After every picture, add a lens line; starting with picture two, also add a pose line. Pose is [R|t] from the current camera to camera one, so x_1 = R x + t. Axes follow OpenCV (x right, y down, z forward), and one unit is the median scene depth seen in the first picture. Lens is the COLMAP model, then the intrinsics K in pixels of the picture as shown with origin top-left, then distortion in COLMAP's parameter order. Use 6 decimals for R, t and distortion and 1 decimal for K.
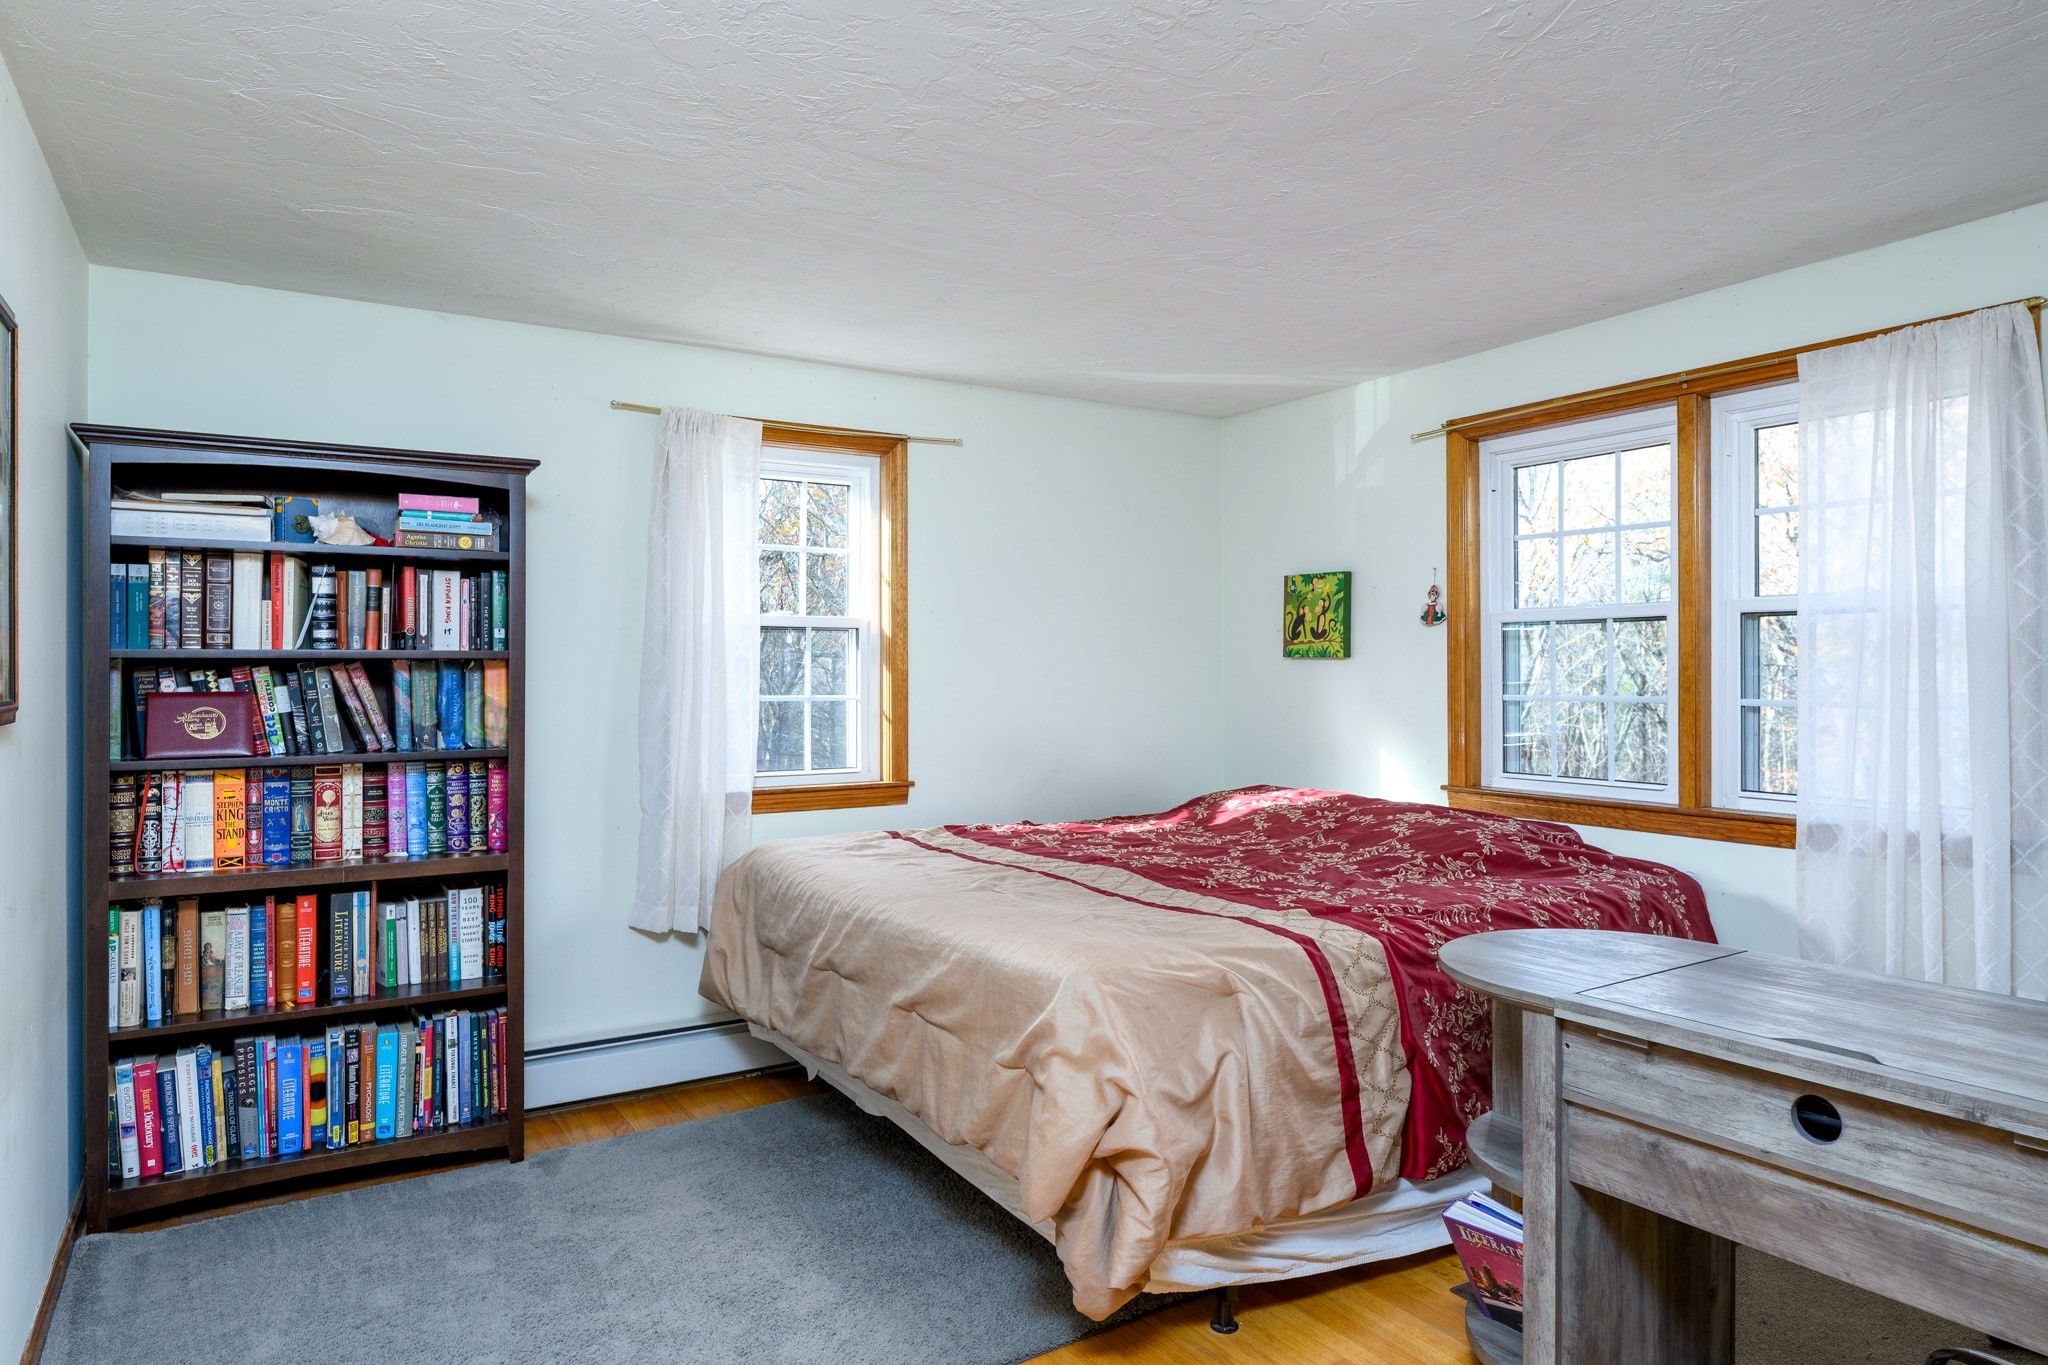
lens RADIAL K [[1262.2, 0, 1019.4], [0, 1262.2, 679.1], [0, 0, 1]] dist [-0.003755, -0.001001]
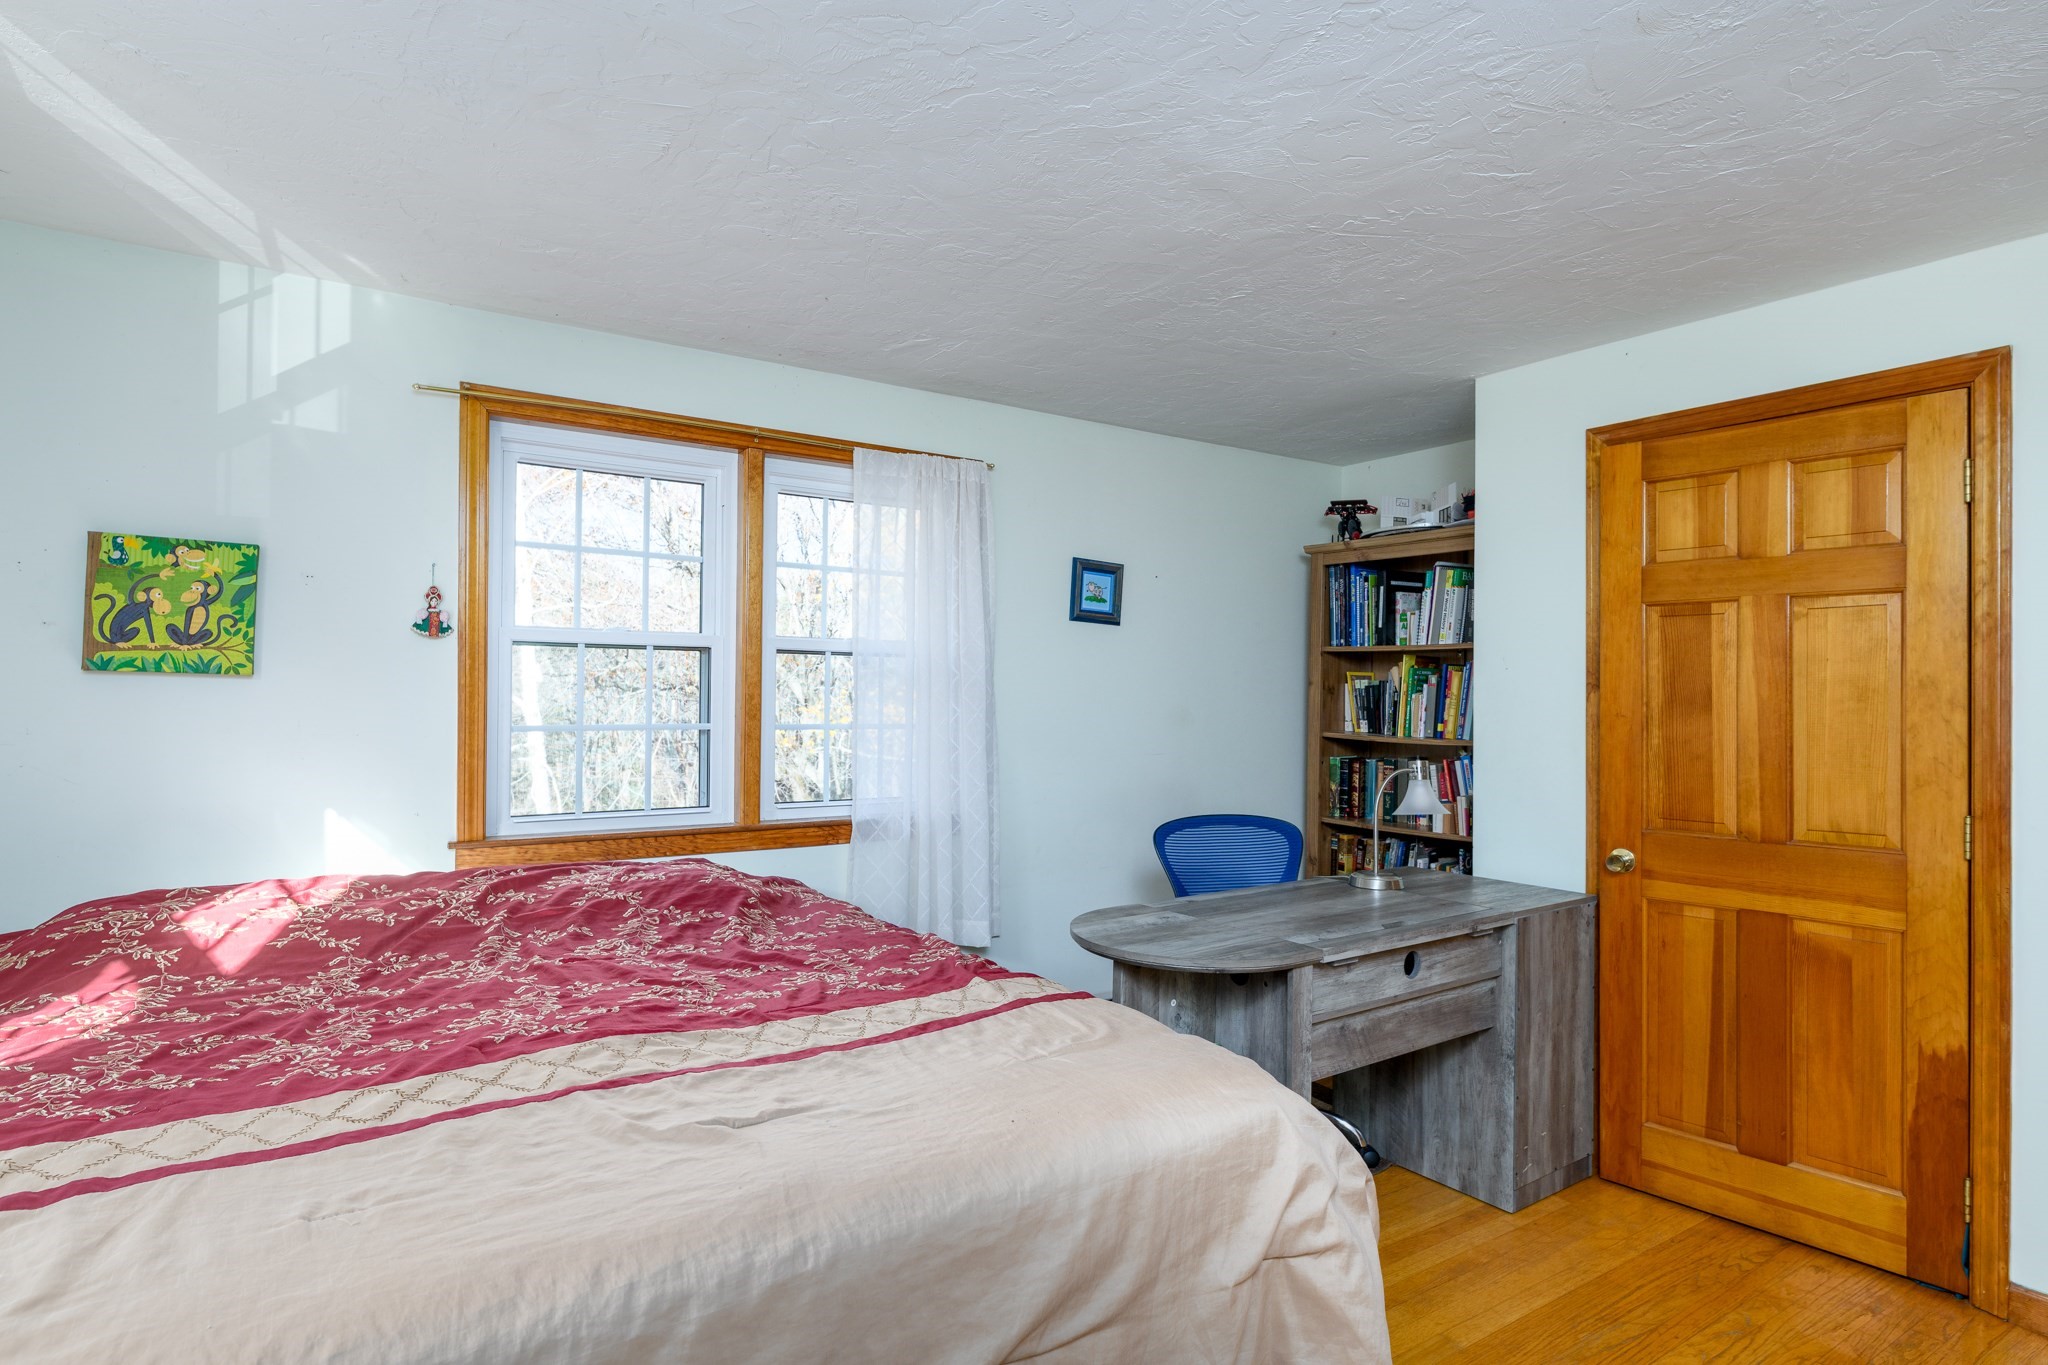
lens RADIAL K [[1097.1, 0, 1015.2], [0, 1097.1, 690.5], [0, 0, 1]] dist [0.007055, 0.000169]
pose [[-0.050810, 0.005617, 0.998693, -0.369380], [-0.004586, 0.999972, -0.005857, -0.008402], [-0.998698, -0.004878, -0.050783, 0.695643]]
